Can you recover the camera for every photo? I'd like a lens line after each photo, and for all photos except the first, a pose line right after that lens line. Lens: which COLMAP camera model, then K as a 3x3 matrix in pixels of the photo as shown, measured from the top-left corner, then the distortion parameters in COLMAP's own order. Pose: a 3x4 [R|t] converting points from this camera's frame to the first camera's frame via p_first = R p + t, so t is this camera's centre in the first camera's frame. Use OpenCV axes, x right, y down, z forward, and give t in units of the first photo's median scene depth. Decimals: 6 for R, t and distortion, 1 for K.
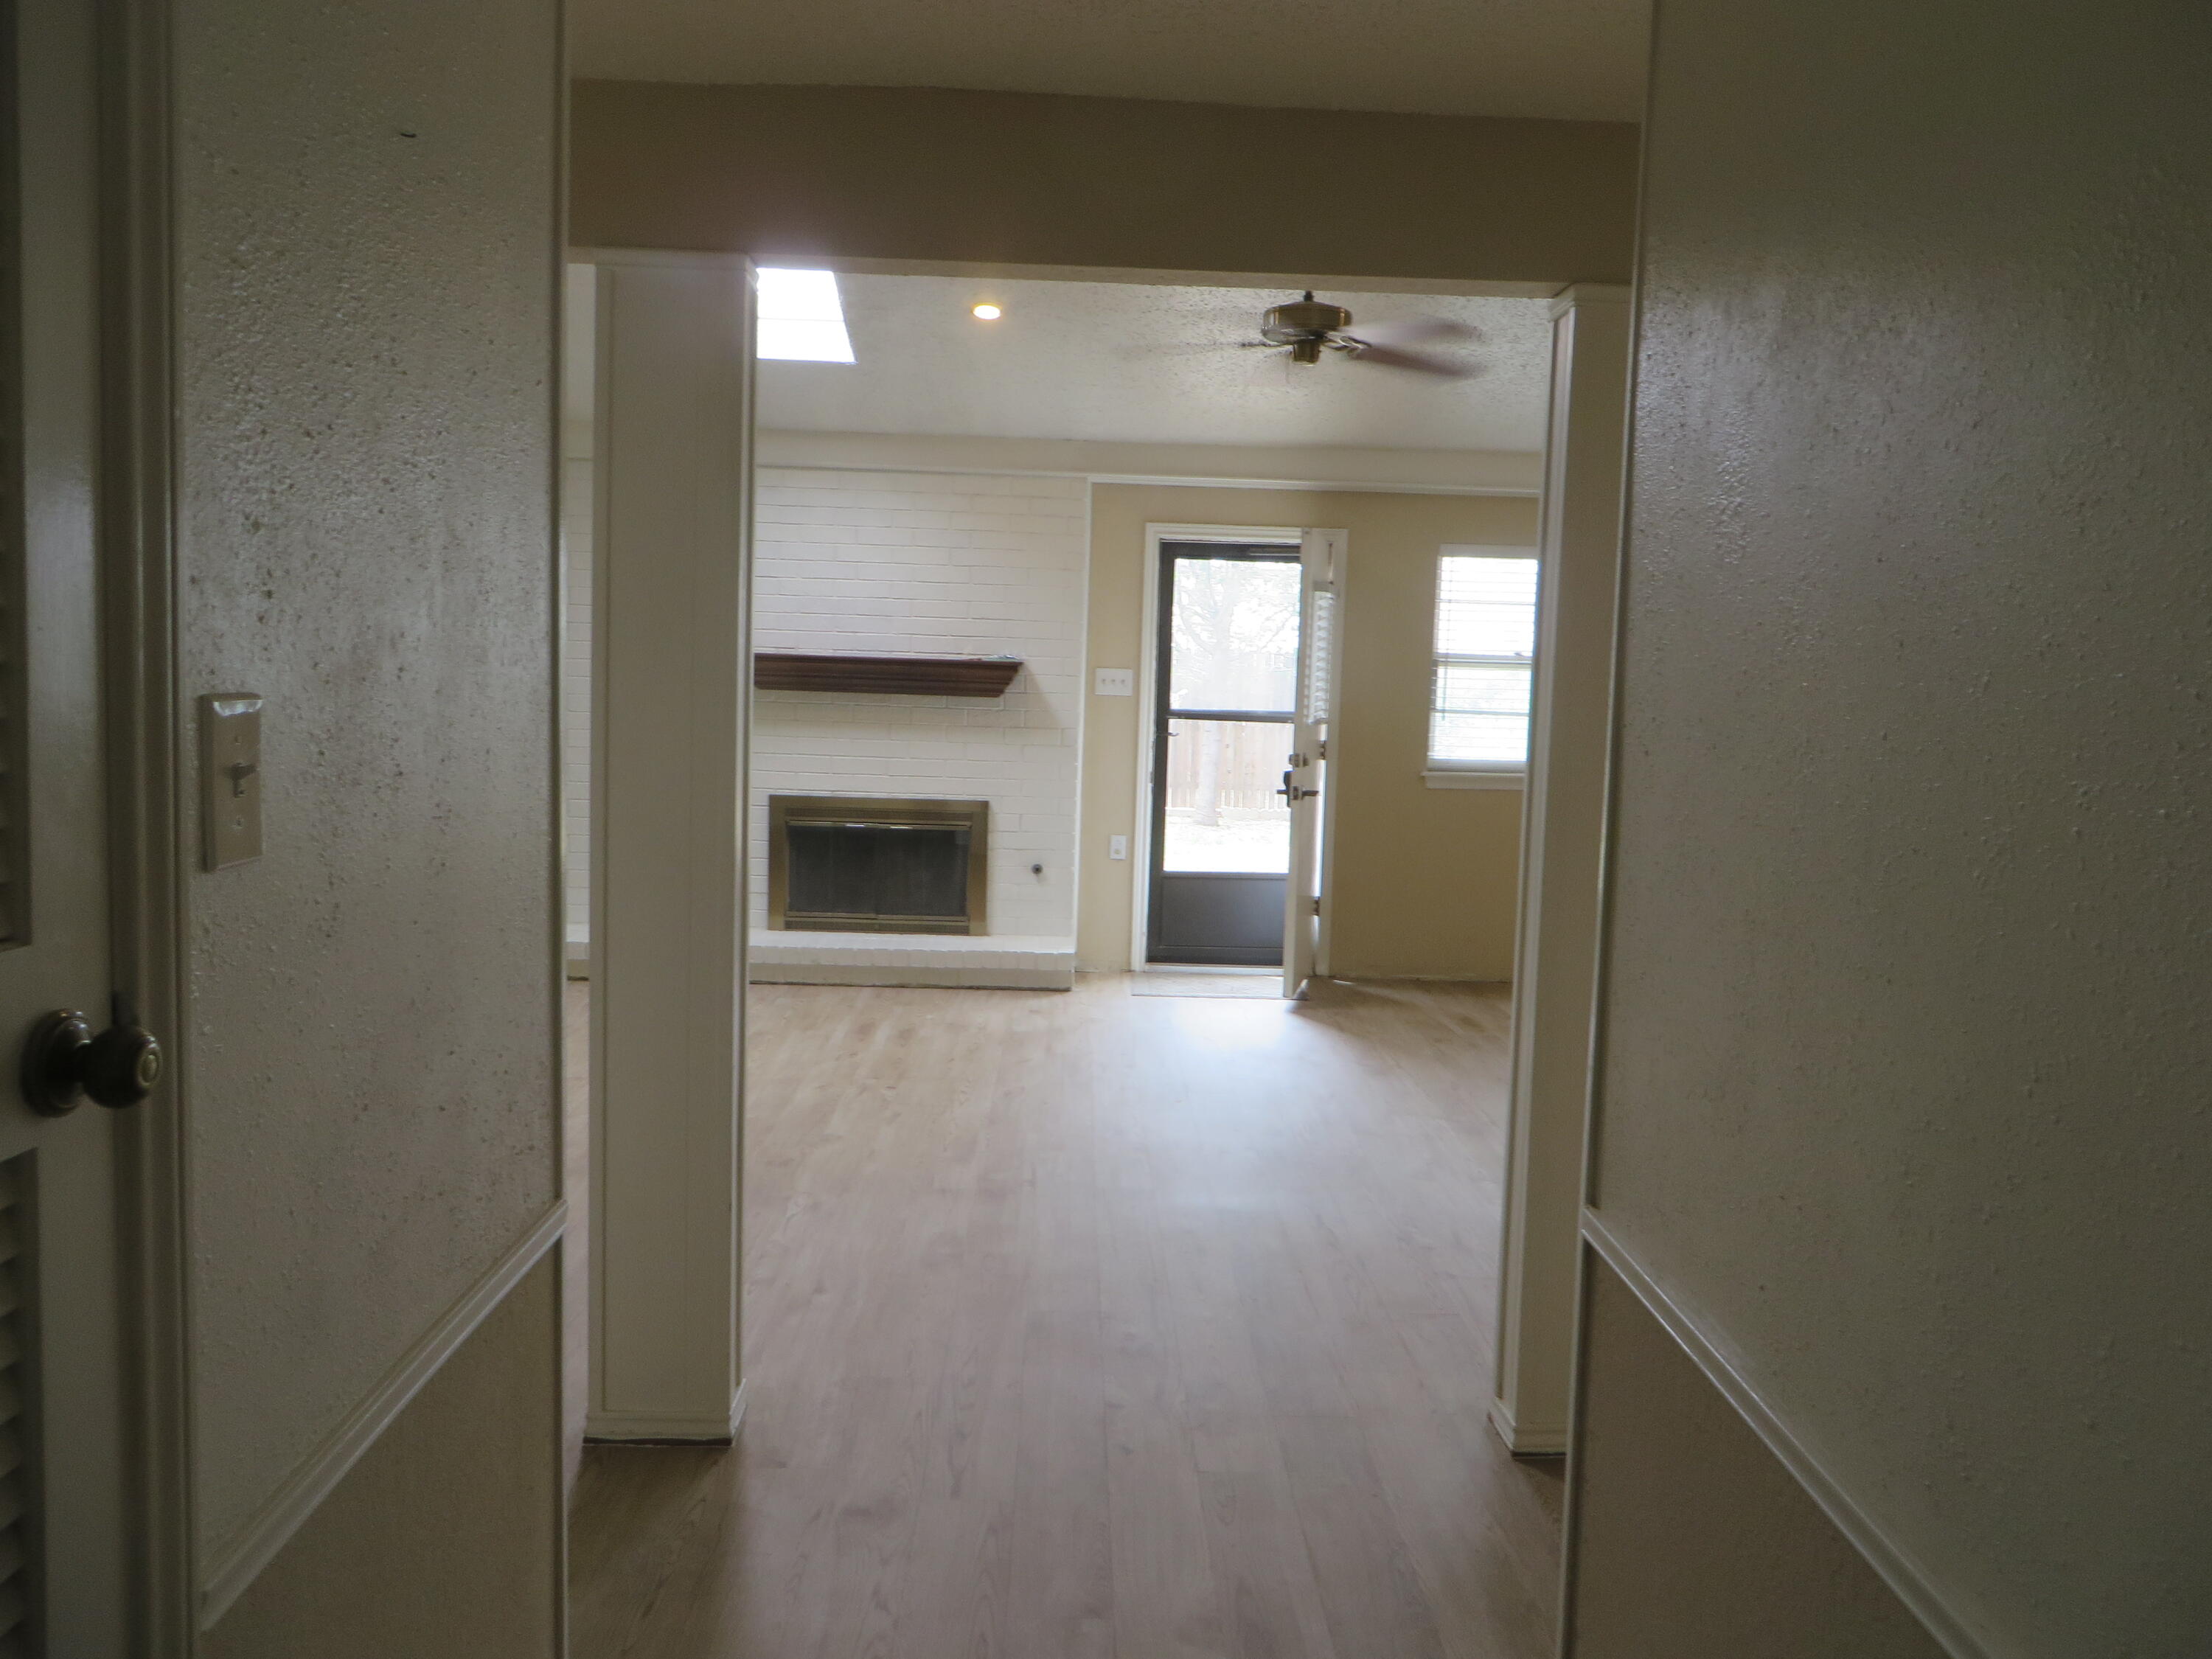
lens RADIAL K [[1650.2, 0, 1110.4], [0, 1650.2, 820.0], [0, 0, 1]] dist [-0.010312, 0.001488]
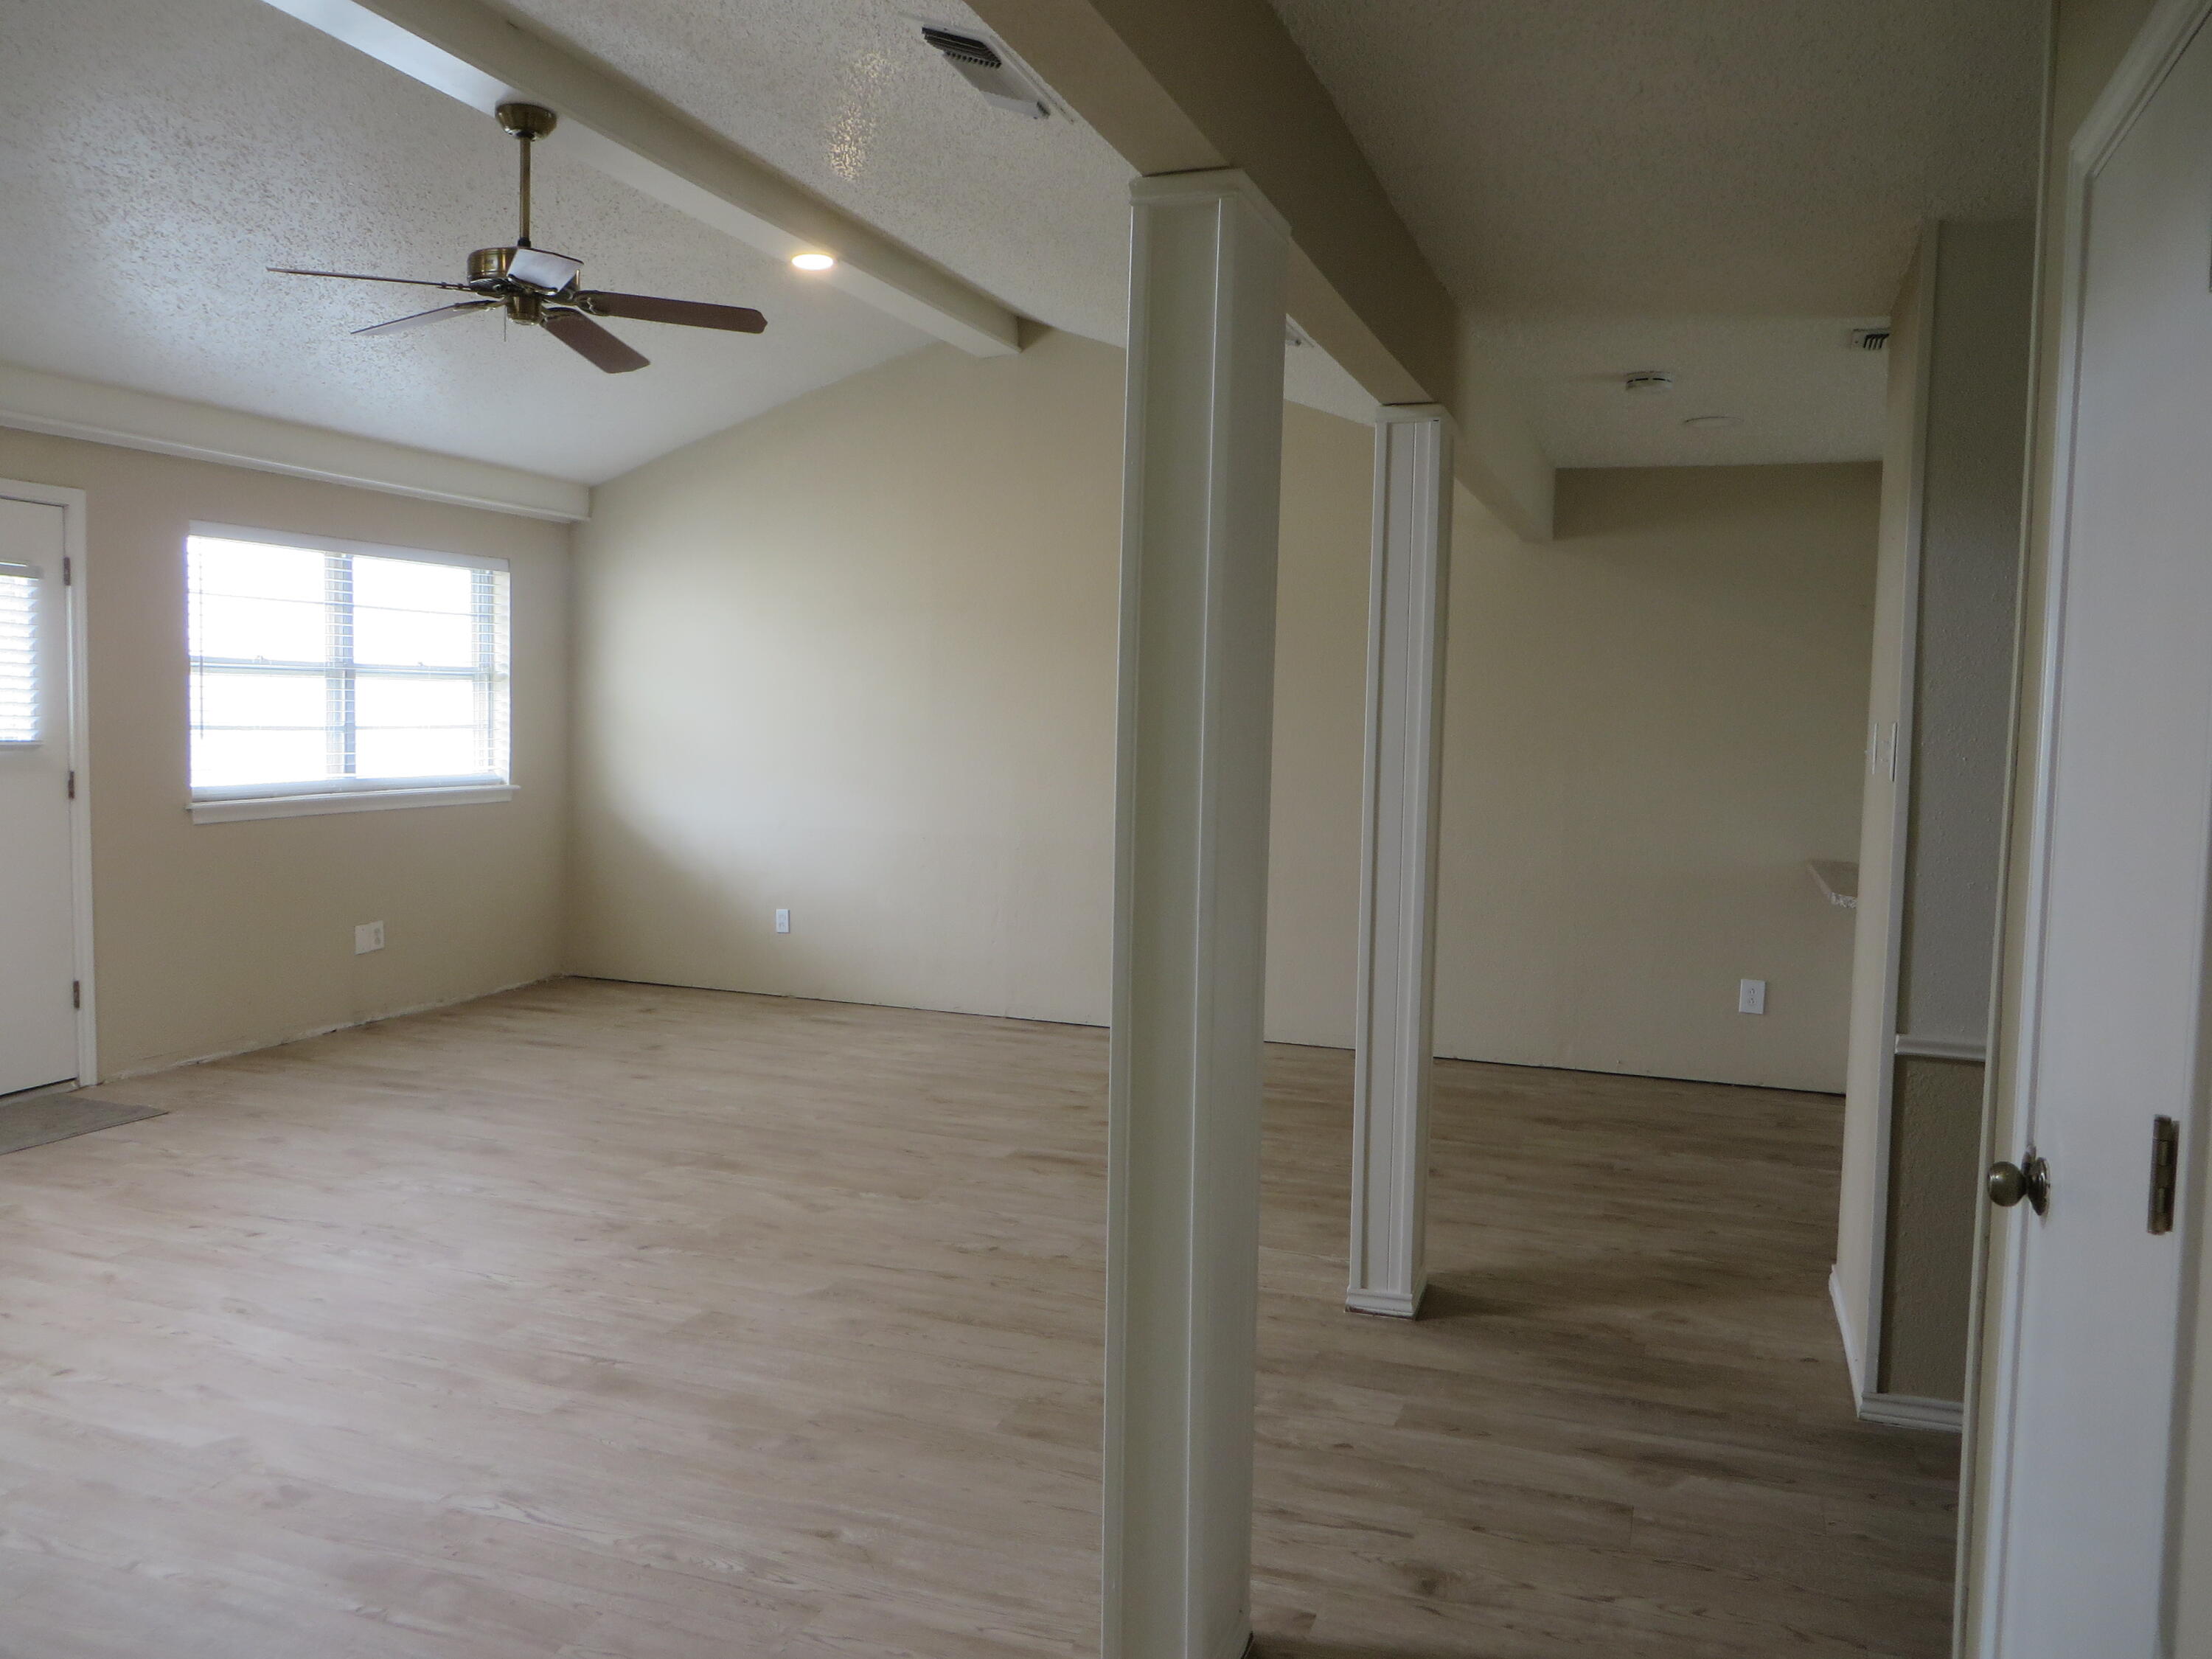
lens RADIAL K [[1650.2, 0, 1115.1], [0, 1650.2, 821.8], [0, 0, 1]] dist [-0.010312, 0.001488]
pose [[0.361055, -0.085489, 0.928618, -0.641608], [0.077430, 0.995099, 0.061503, -0.057347], [-0.929325, 0.049697, 0.365905, 0.478163]]
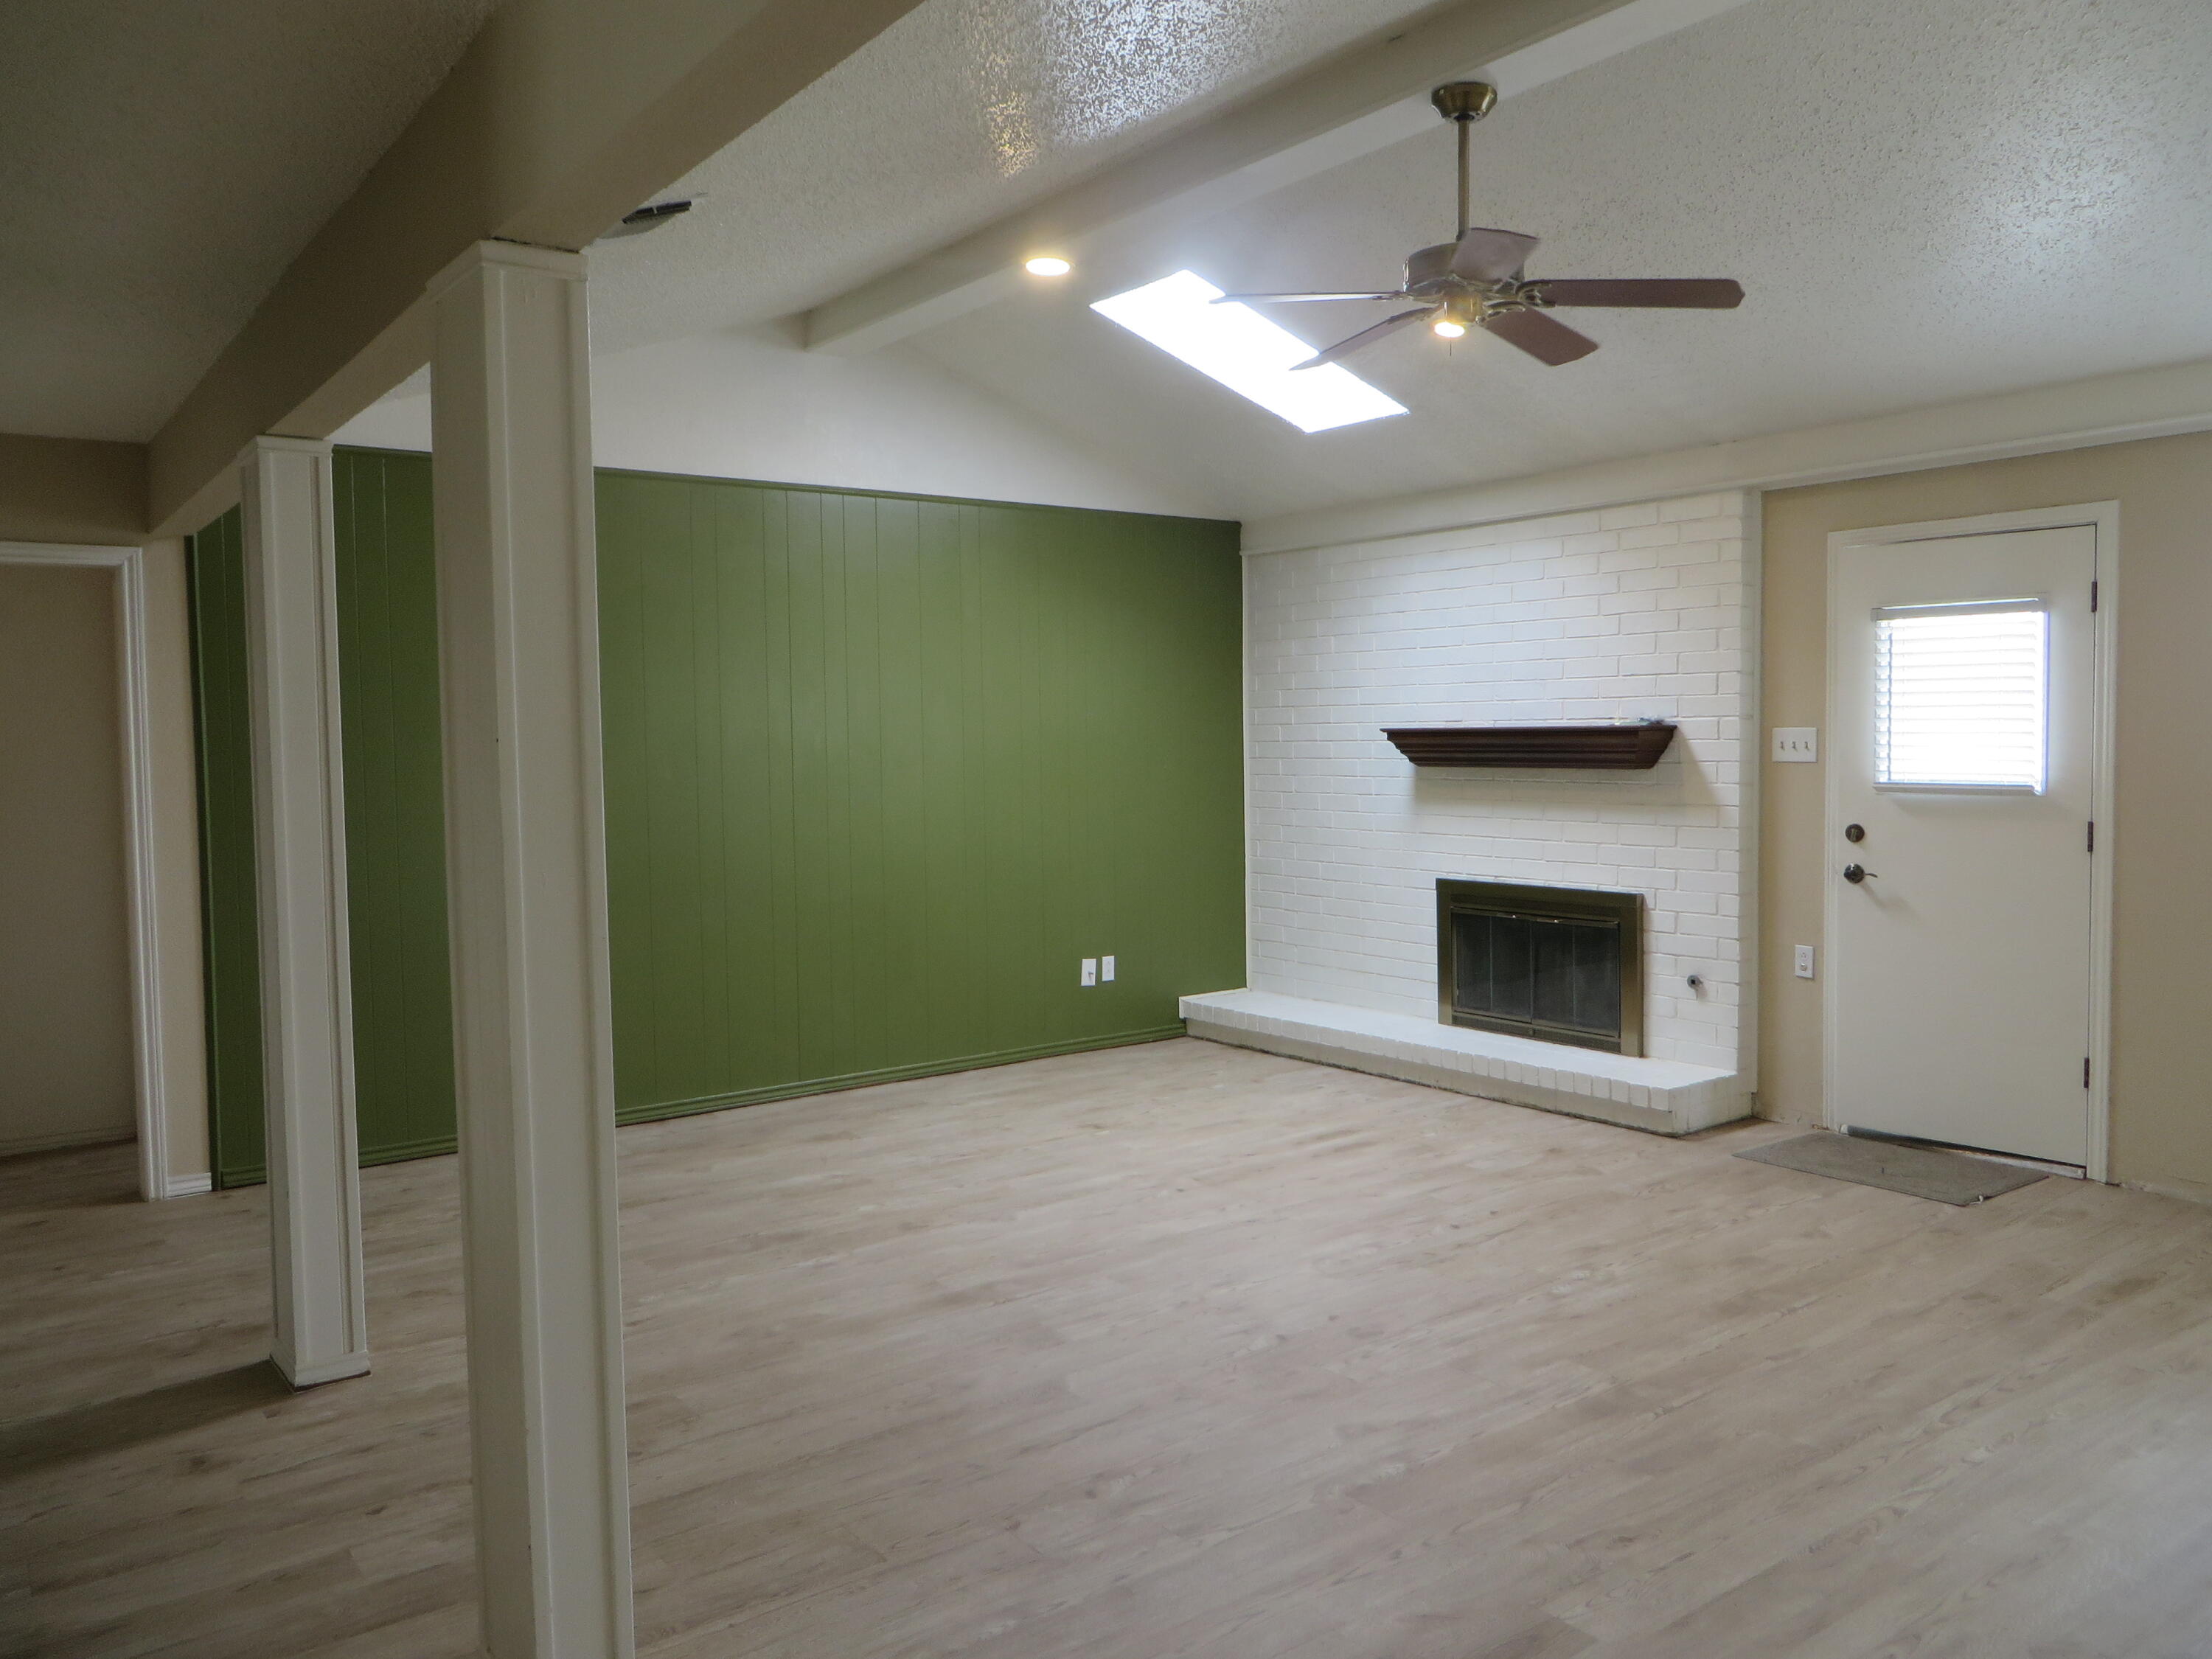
lens RADIAL K [[1650.2, 0, 1125.0], [0, 1650.2, 818.8], [0, 0, 1]] dist [-0.010312, 0.001488]
pose [[0.579606, 0.001646, -0.814895, 0.725037], [-0.042386, 0.998705, -0.028130, -0.024236], [0.813794, 0.050845, 0.578925, 0.500447]]
